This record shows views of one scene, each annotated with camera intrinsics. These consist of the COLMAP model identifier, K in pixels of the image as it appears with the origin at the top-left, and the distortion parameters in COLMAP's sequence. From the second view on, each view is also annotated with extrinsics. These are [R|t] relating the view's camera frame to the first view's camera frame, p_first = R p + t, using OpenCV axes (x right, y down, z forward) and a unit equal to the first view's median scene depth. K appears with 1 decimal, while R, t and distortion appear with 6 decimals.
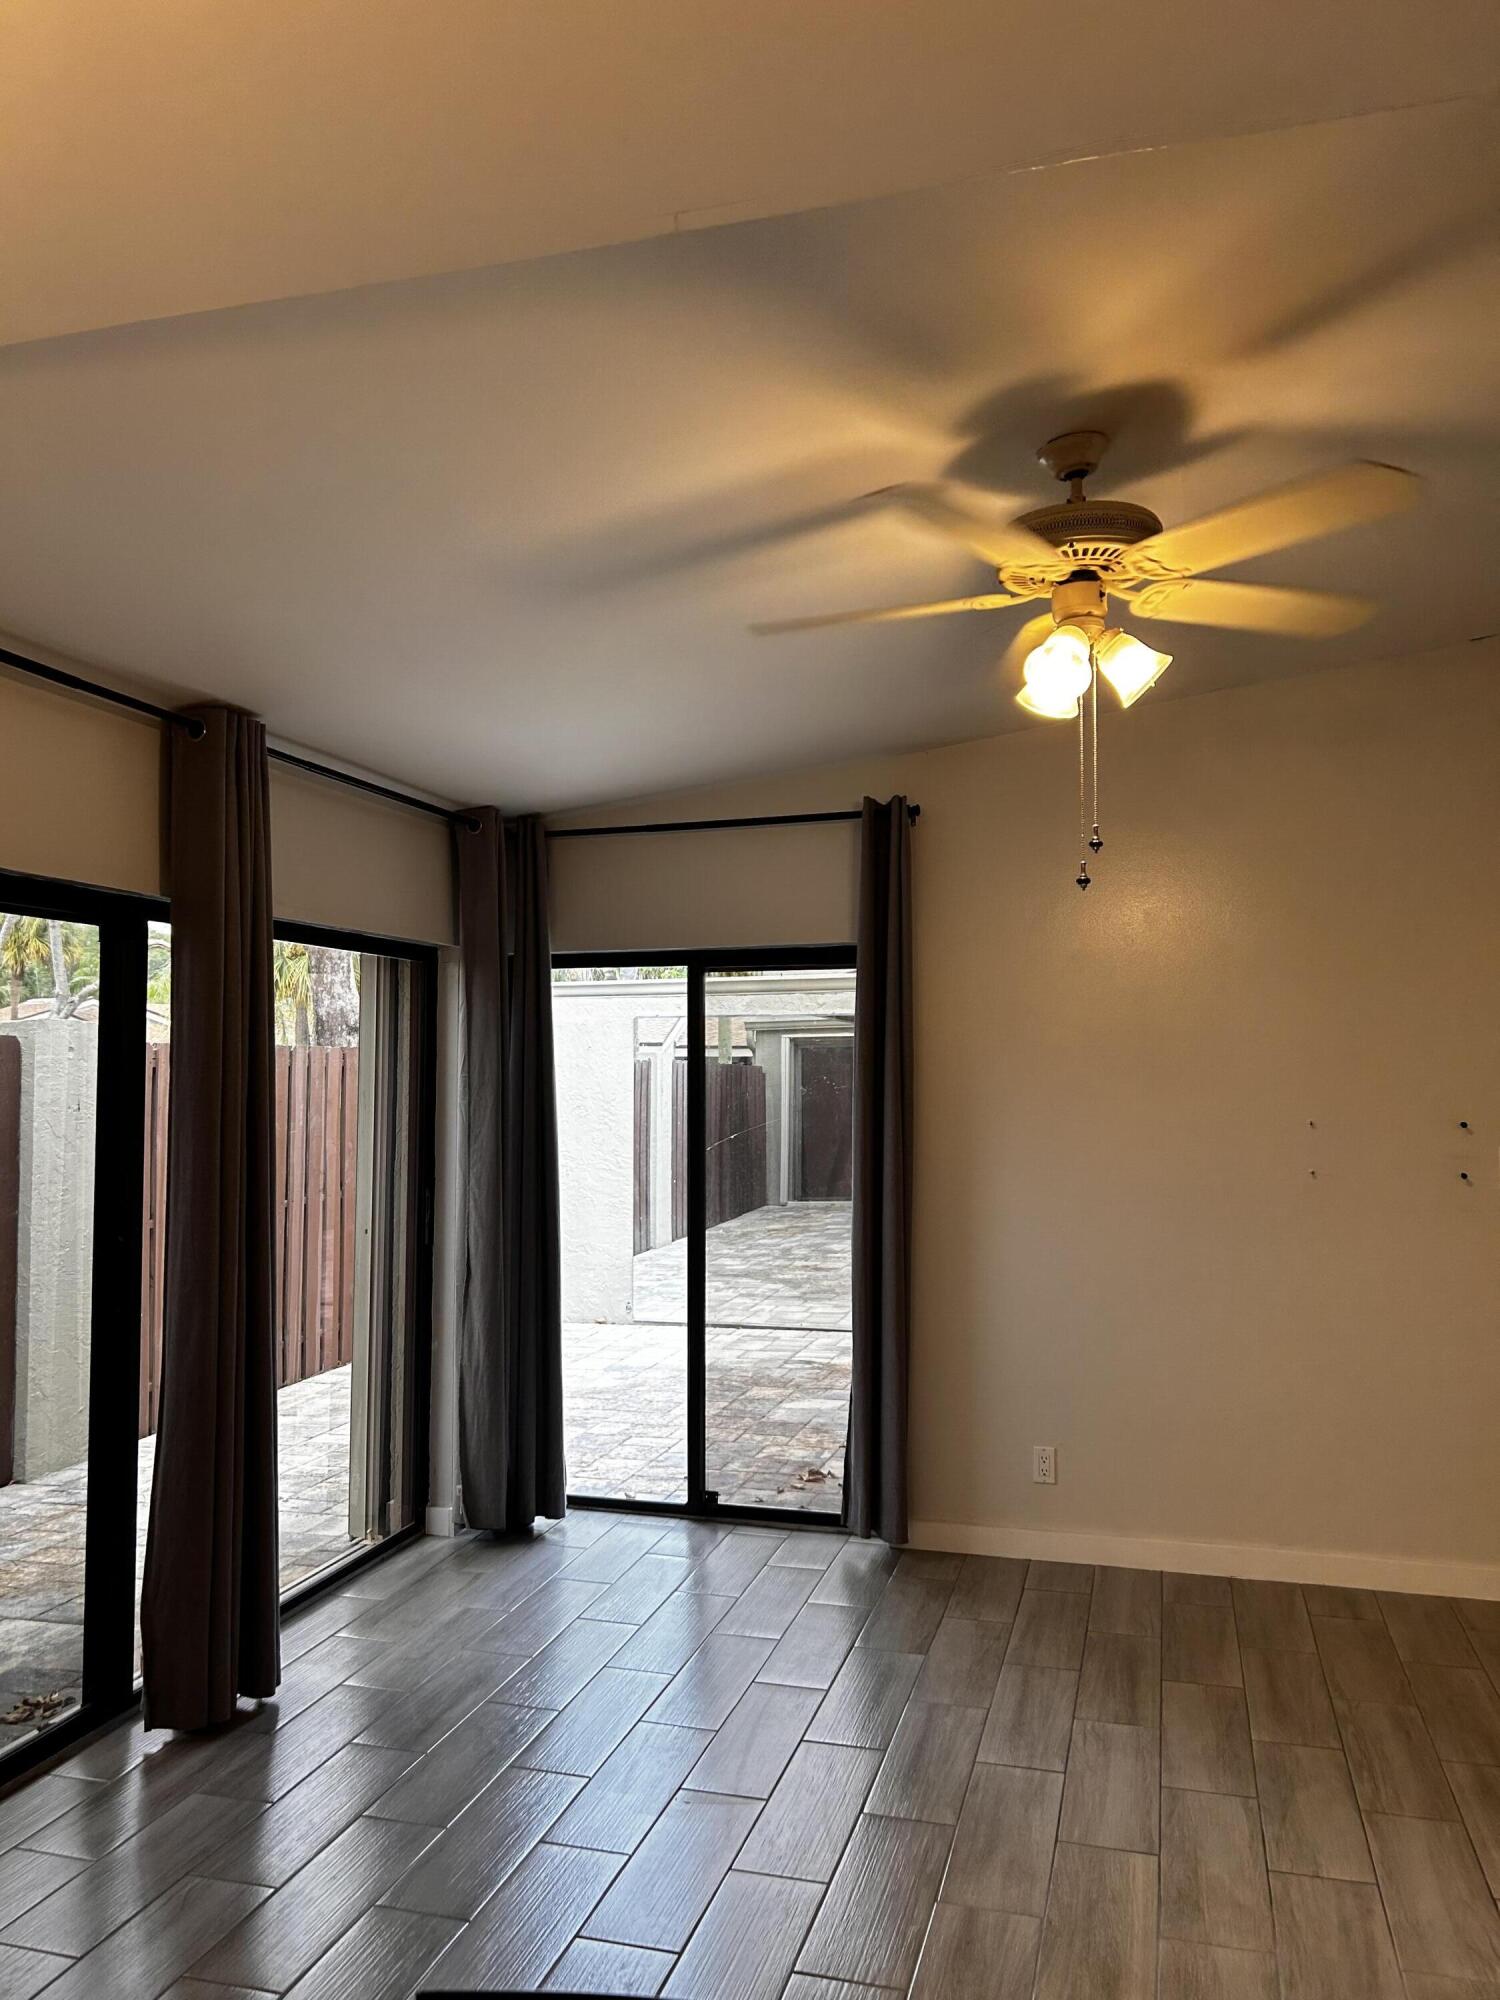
lens RADIAL K [[1499.4, 0, 749.5], [0, 1499.4, 1005.4], [0, 0, 1]] dist [0.057858, -0.056296]
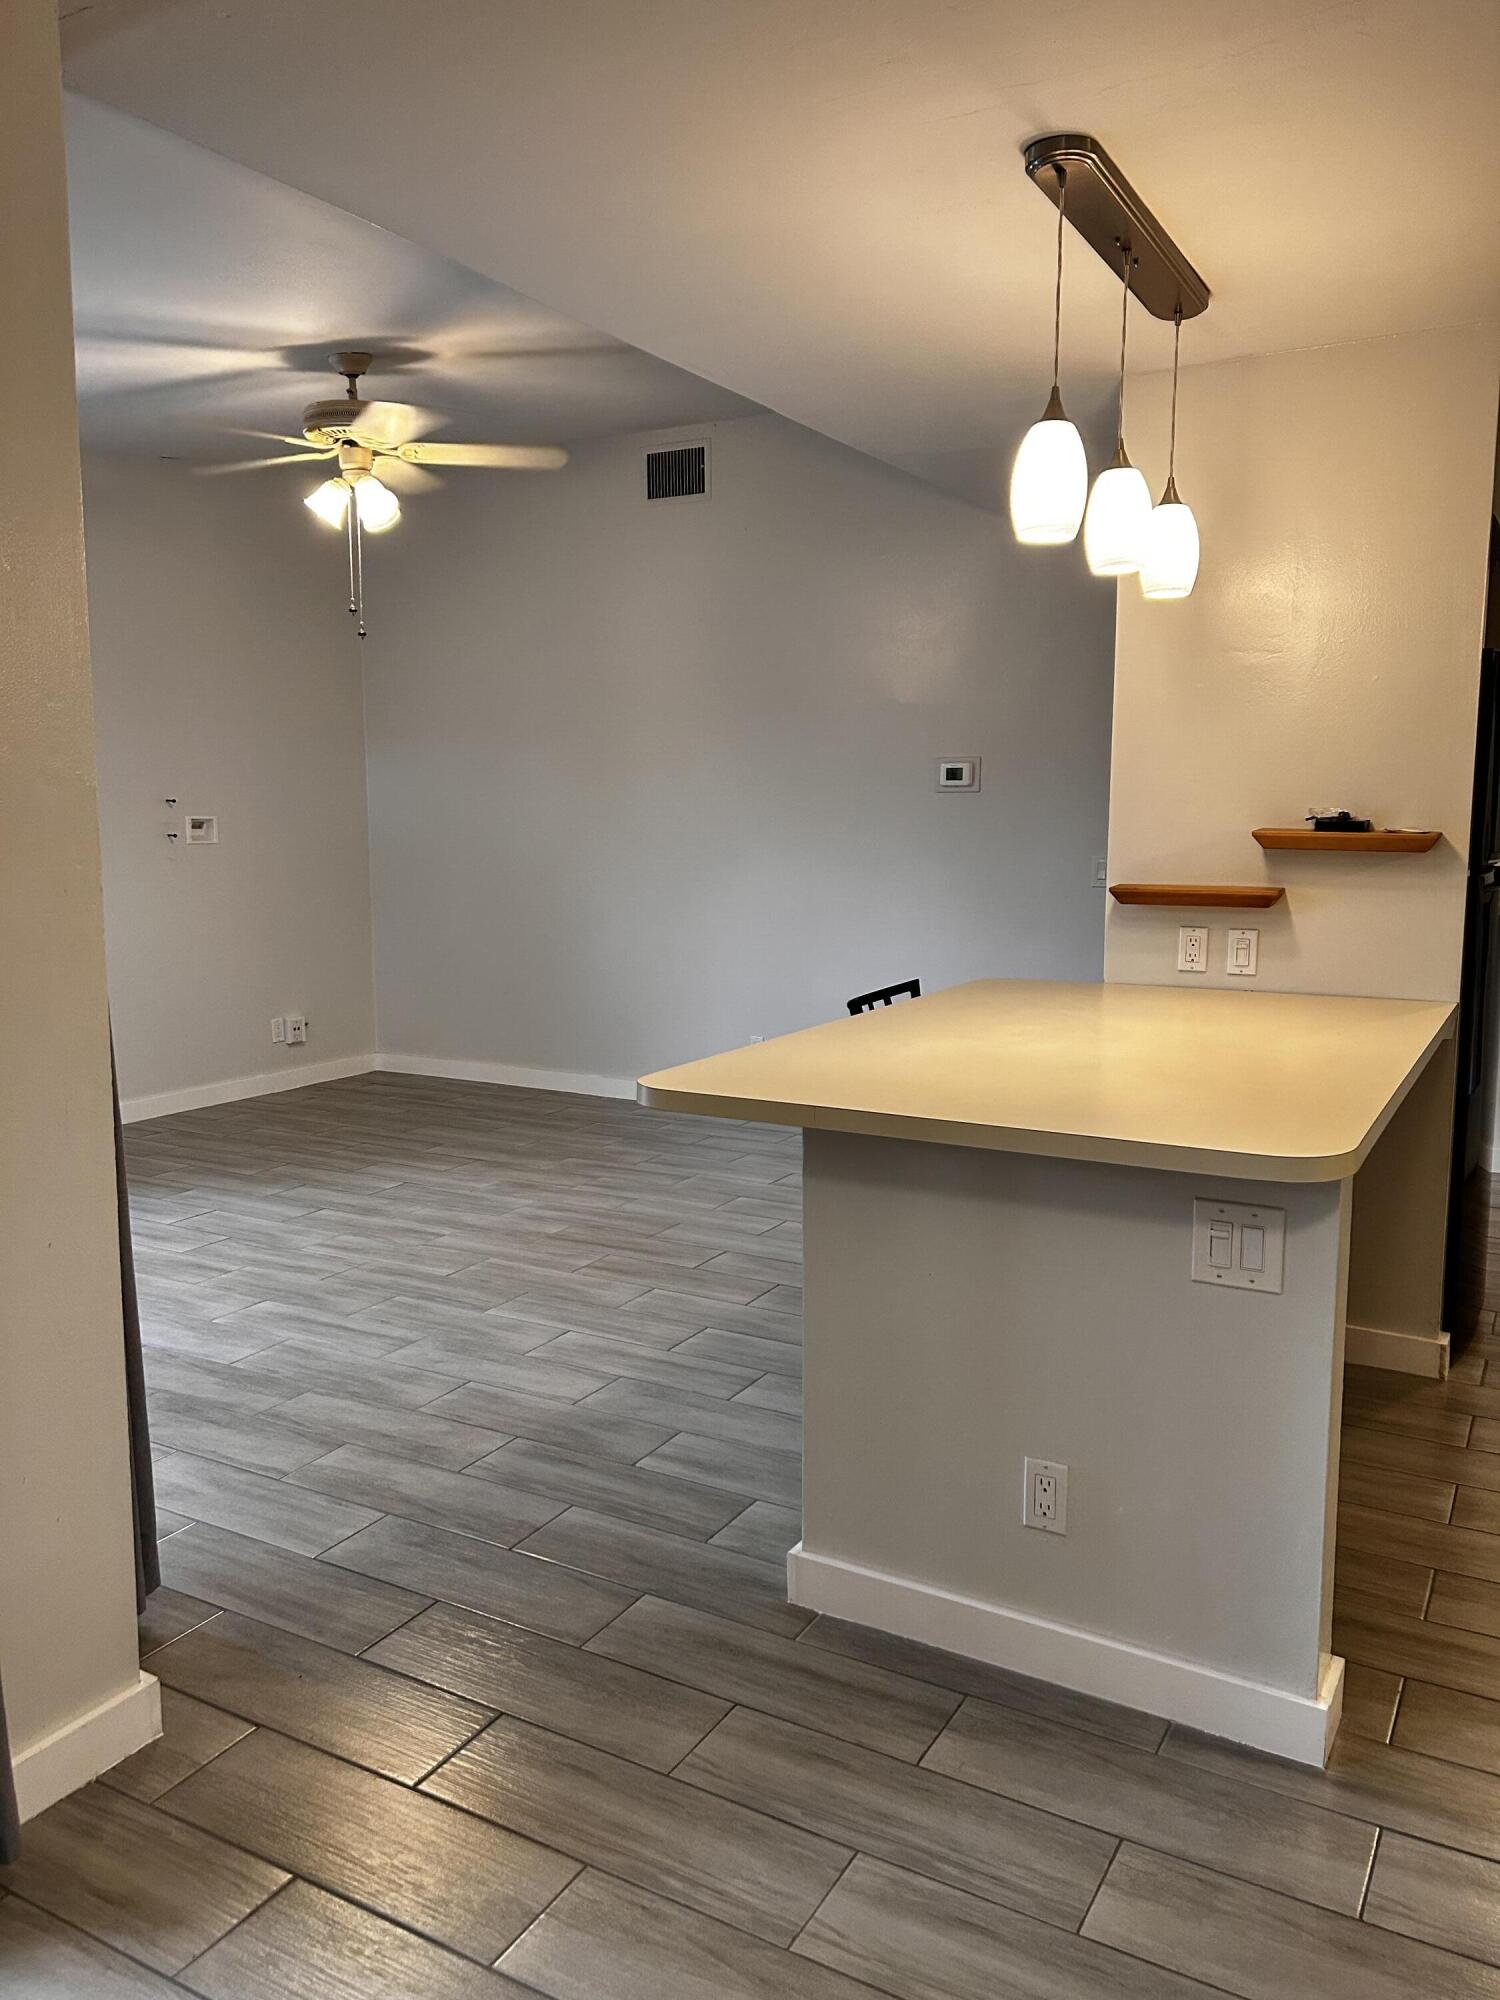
lens RADIAL K [[1499.4, 0, 752.5], [0, 1499.4, 1000.1], [0, 0, 1]] dist [0.057858, -0.056296]
pose [[0.236627, -0.120205, 0.964136, -1.367367], [-0.054464, 0.989116, 0.136686, 0.059534], [-0.970073, -0.084855, 0.227505, 0.154590]]
